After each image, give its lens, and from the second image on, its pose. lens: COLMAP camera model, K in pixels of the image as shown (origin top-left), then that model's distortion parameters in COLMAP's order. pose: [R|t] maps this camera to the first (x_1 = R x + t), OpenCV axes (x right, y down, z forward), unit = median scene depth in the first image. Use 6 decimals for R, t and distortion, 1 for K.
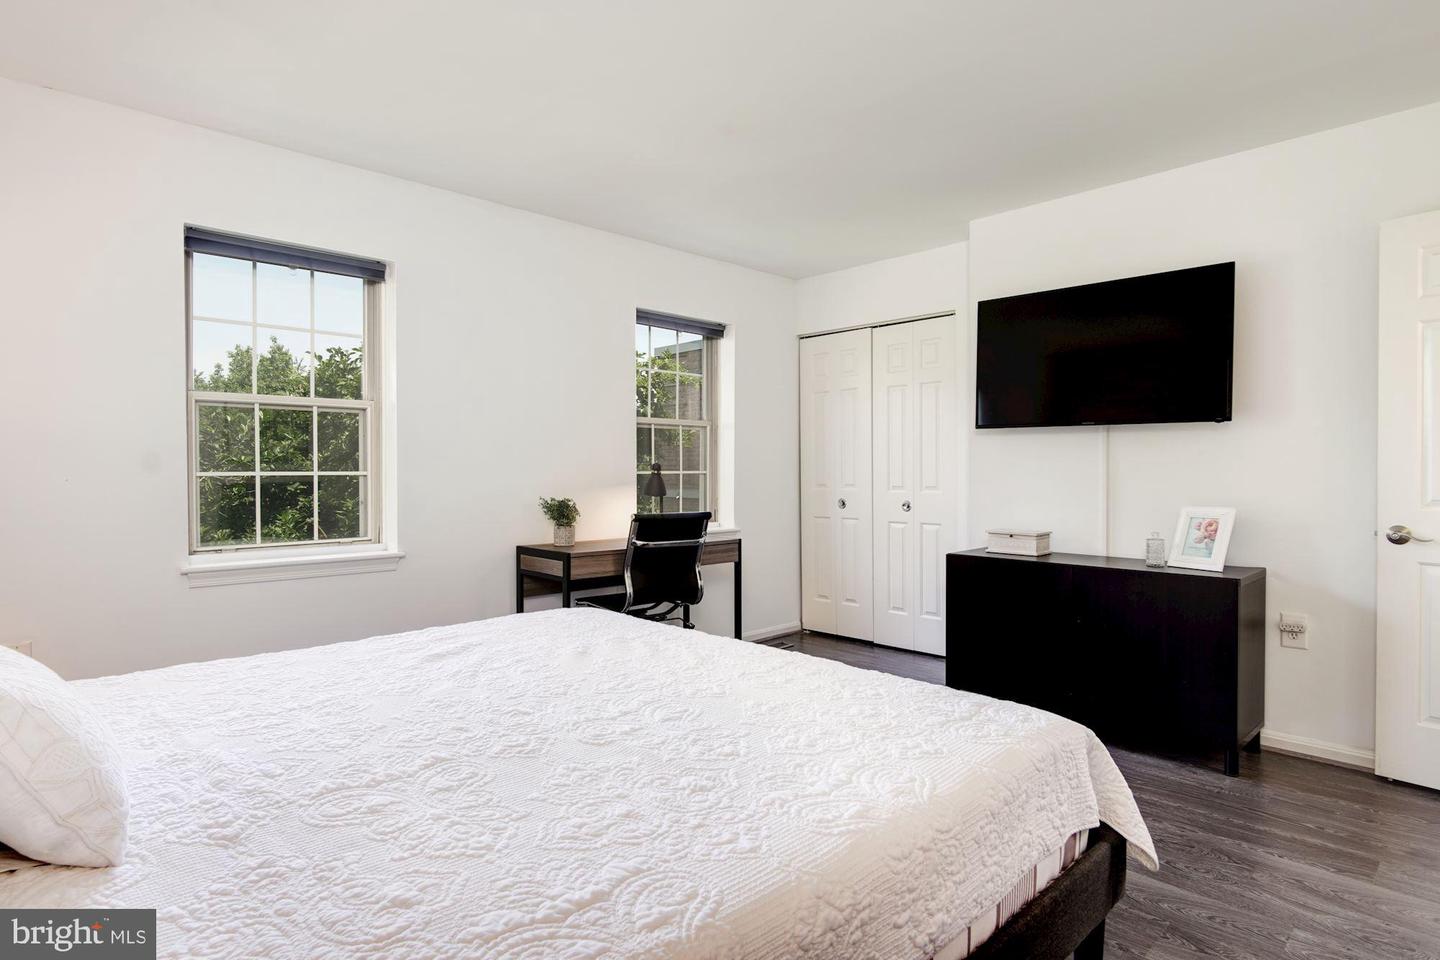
lens RADIAL K [[784.1, 0, 720.0], [0, 784.1, 480.0], [0, 0, 1]] dist [0.011654, -0.000372]
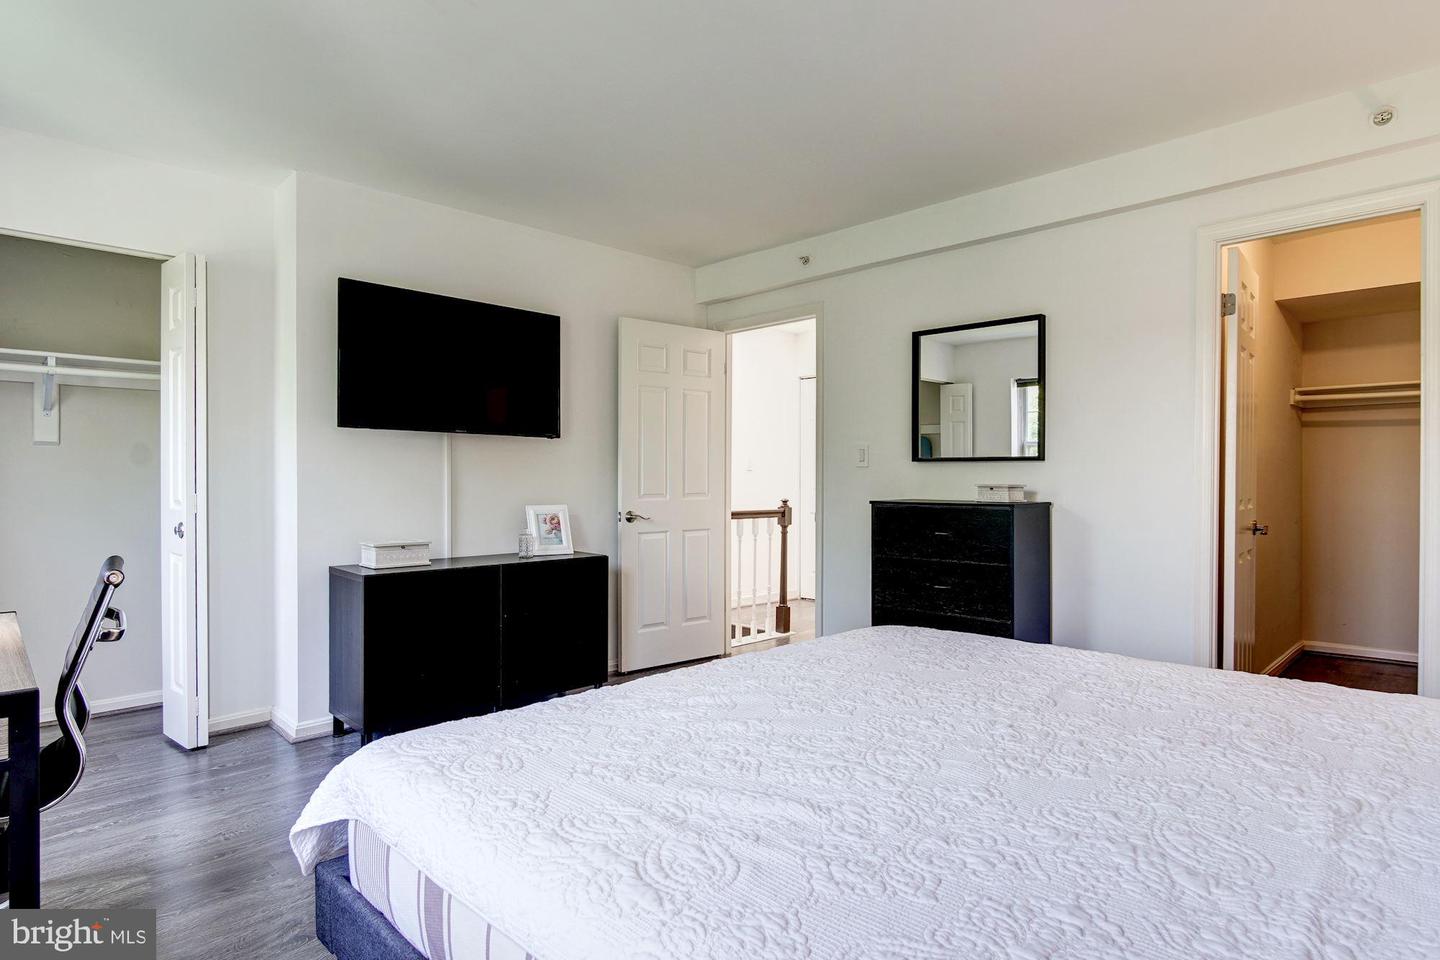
lens RADIAL K [[784.1, 0, 720.0], [0, 784.1, 480.0], [0, 0, 1]] dist [0.011654, -0.000372]
pose [[-0.006501, -0.004370, 0.999969, -0.640983], [0.012981, 0.999906, 0.004454, -0.007953], [-0.999895, 0.013010, -0.006444, 0.734095]]
